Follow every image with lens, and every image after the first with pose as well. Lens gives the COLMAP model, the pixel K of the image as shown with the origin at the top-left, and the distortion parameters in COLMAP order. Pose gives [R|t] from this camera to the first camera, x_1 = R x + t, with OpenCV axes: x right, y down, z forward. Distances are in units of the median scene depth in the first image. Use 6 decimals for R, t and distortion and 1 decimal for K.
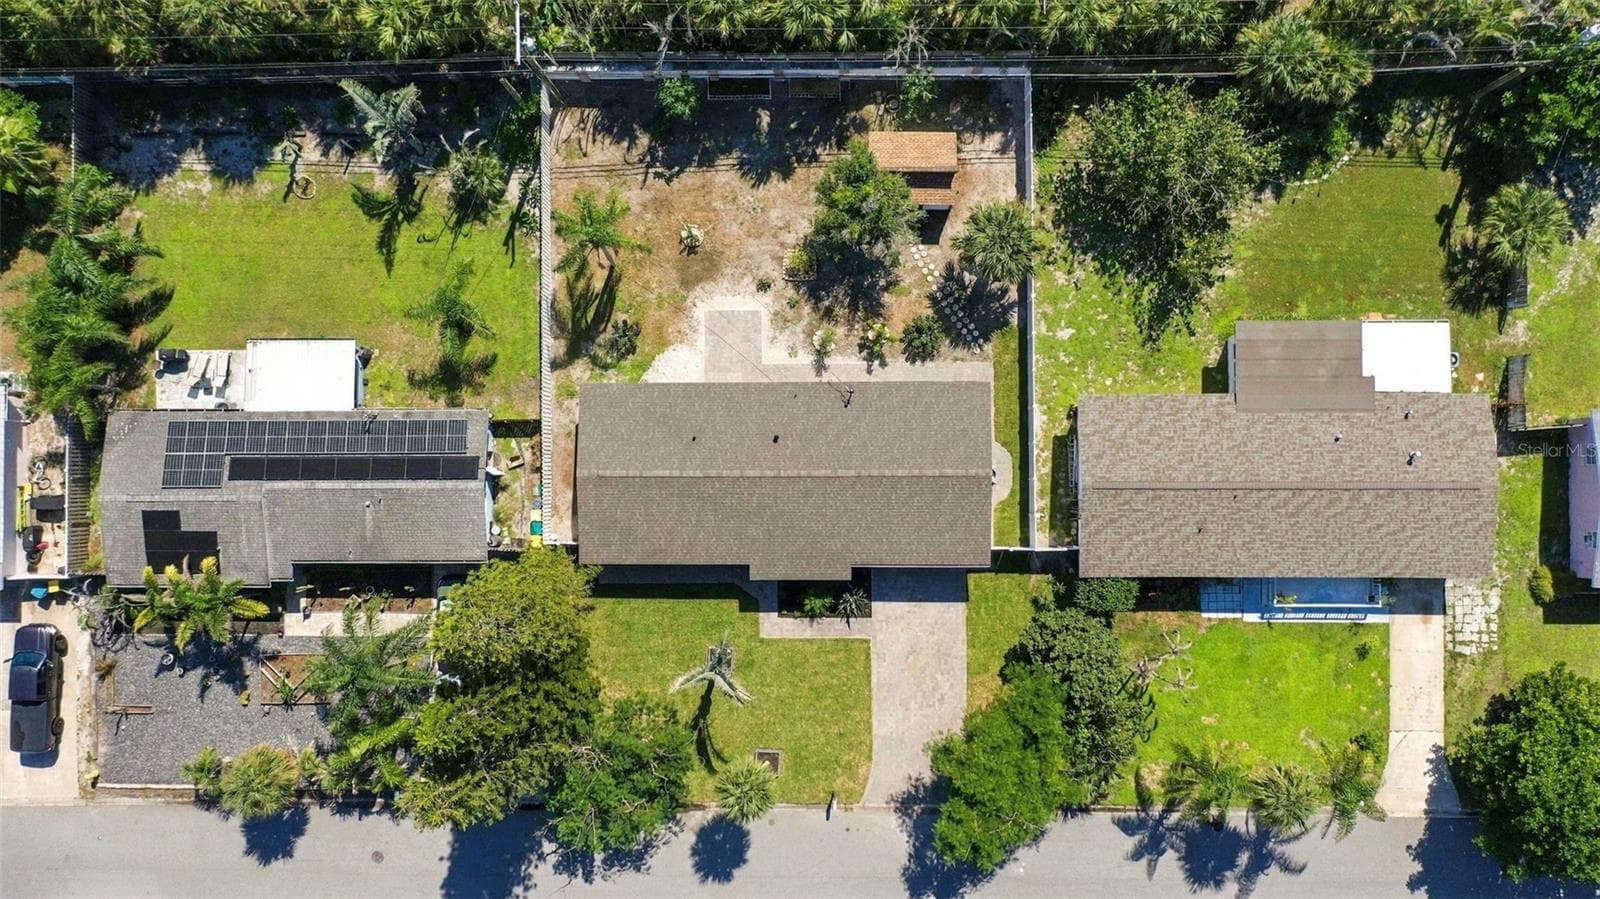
lens RADIAL K [[1265.3, 0, 786.8], [0, 1265.3, 445.0], [0, 0, 1]] dist [0.003261, -0.001522]
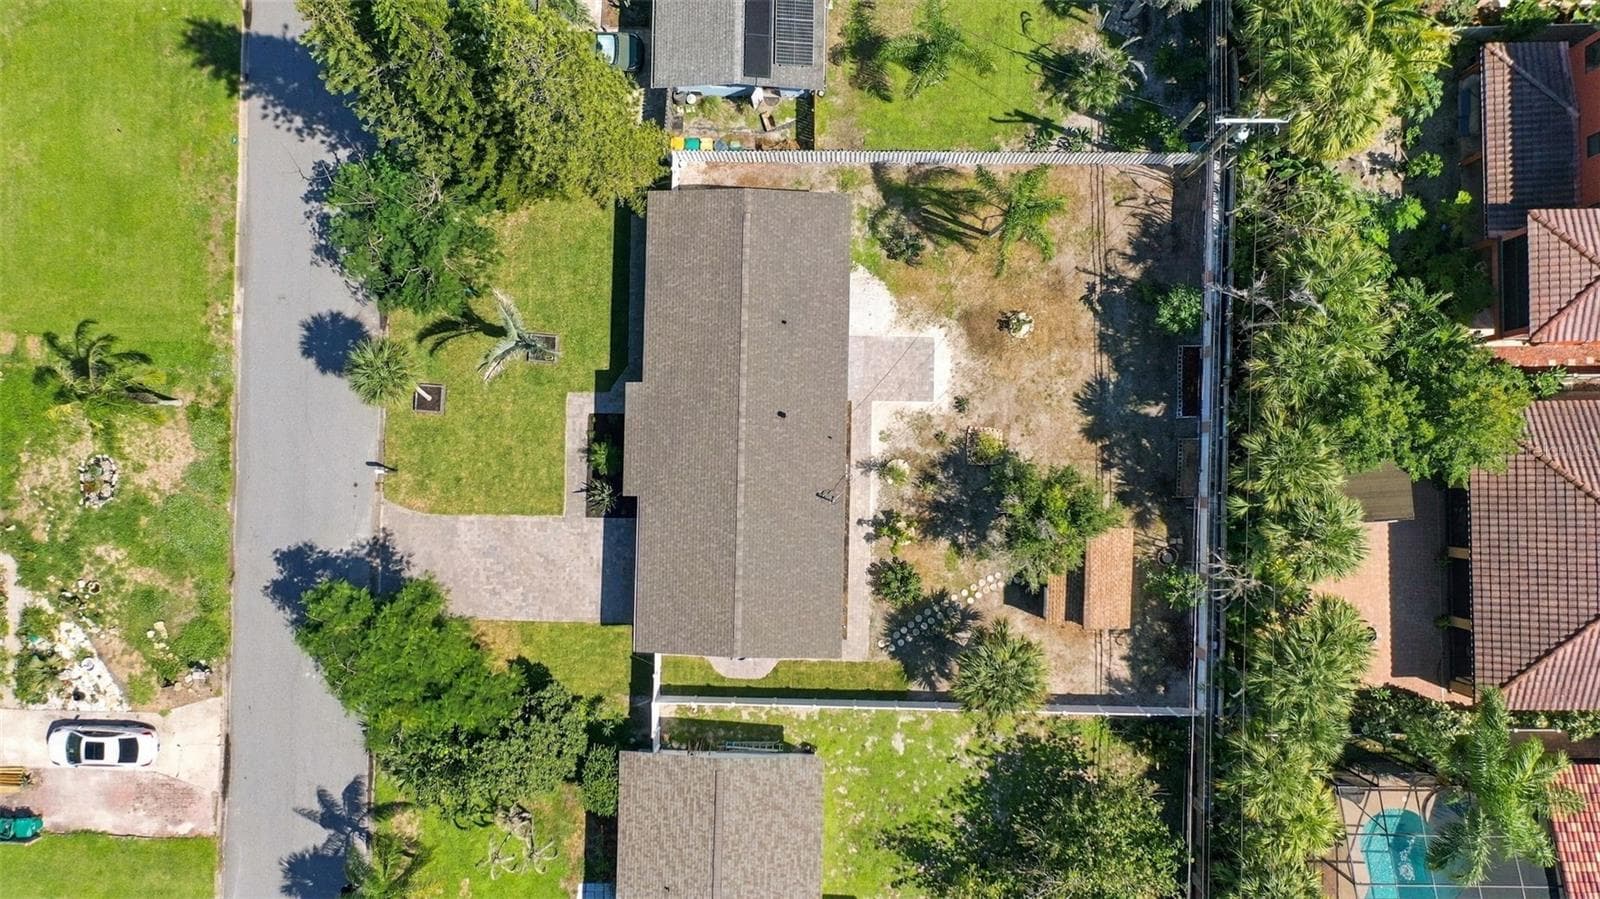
lens RADIAL K [[1265.3, 0, 786.8], [0, 1265.3, 445.0], [0, 0, 1]] dist [0.003261, -0.001522]
pose [[-0.021861, 0.999692, 0.011789, 0.001905], [-0.997656, -0.022578, 0.064602, -0.062940], [0.064848, -0.010350, 0.997841, 0.112233]]
